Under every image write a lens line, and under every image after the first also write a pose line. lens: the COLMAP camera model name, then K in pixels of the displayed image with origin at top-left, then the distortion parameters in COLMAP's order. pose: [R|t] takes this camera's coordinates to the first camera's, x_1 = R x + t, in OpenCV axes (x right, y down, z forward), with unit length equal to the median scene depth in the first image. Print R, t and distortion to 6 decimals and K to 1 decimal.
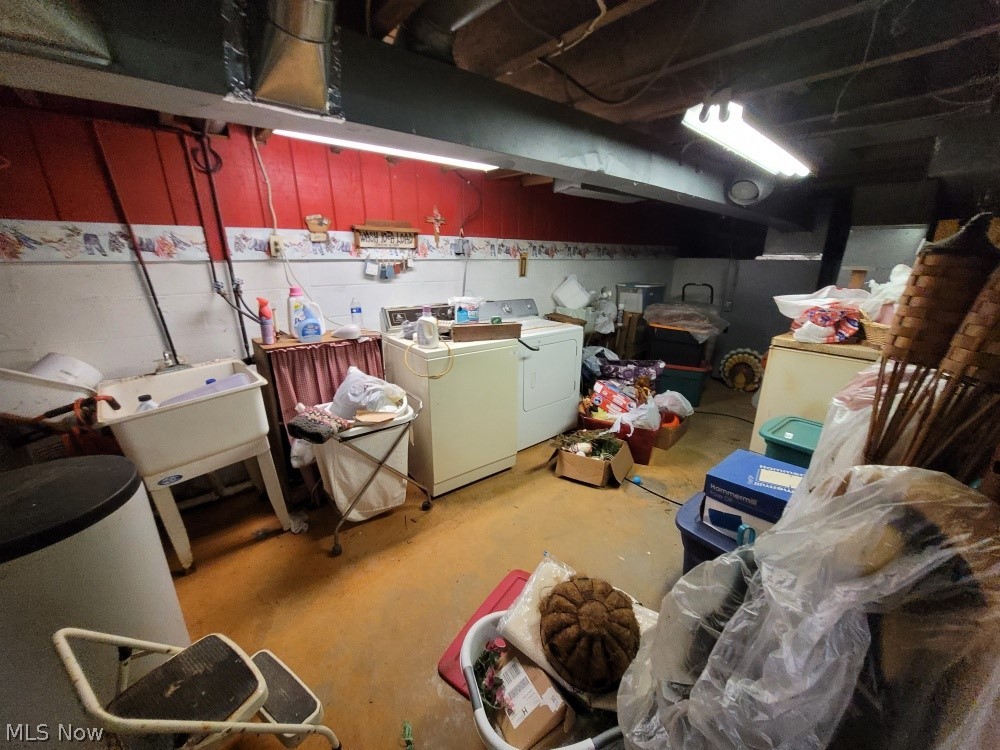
lens RADIAL K [[392.0, 0, 509.7], [0, 392.0, 373.6], [0, 0, 1]] dist [0.001091, -0.000397]
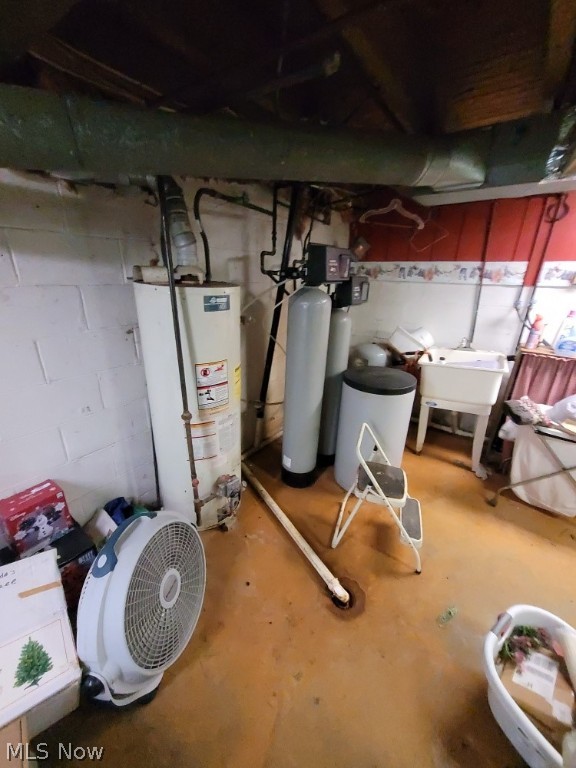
lens RADIAL K [[301.1, 0, 284.3], [0, 301.1, 384.3], [0, 0, 1]] dist [0.001091, -0.000397]
pose [[0.216480, 0.340132, -0.915121, 0.214774], [-0.309160, 0.912992, 0.266206, 0.022207], [0.926043, 0.225291, 0.302800, -0.074532]]
